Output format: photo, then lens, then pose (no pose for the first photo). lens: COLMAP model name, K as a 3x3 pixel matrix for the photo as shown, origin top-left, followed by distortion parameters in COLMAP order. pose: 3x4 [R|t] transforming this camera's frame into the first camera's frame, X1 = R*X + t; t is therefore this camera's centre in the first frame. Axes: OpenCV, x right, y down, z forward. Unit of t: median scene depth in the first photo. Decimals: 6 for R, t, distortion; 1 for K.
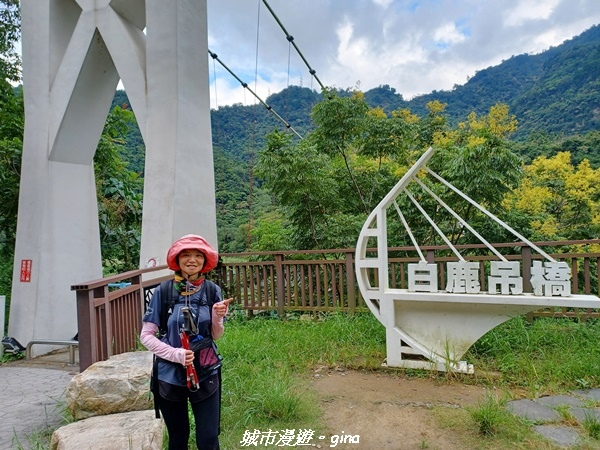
lens RADIAL K [[442.6, 0, 300.0], [0, 442.6, 225.0], [0, 0, 1]] dist [0.032709, -0.001625]
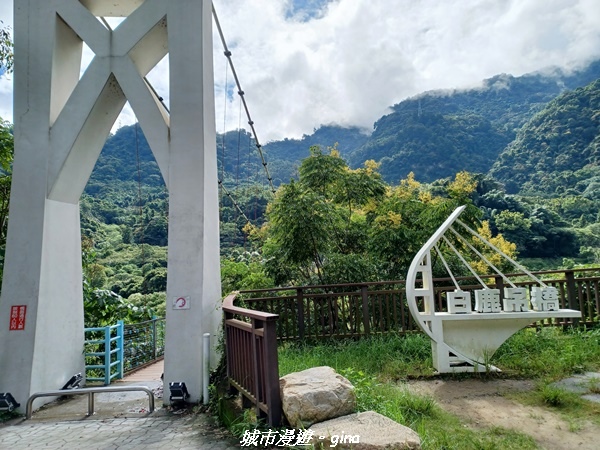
lens RADIAL K [[435.7, 0, 300.0], [0, 435.7, 225.0], [0, 0, 1]] dist [0.077857, -0.055079]
pose [[0.945477, 0.016169, 0.325287, -0.594383], [0.011703, 0.996435, -0.083547, -0.006109], [-0.325478, 0.082799, 0.941917, -0.101637]]
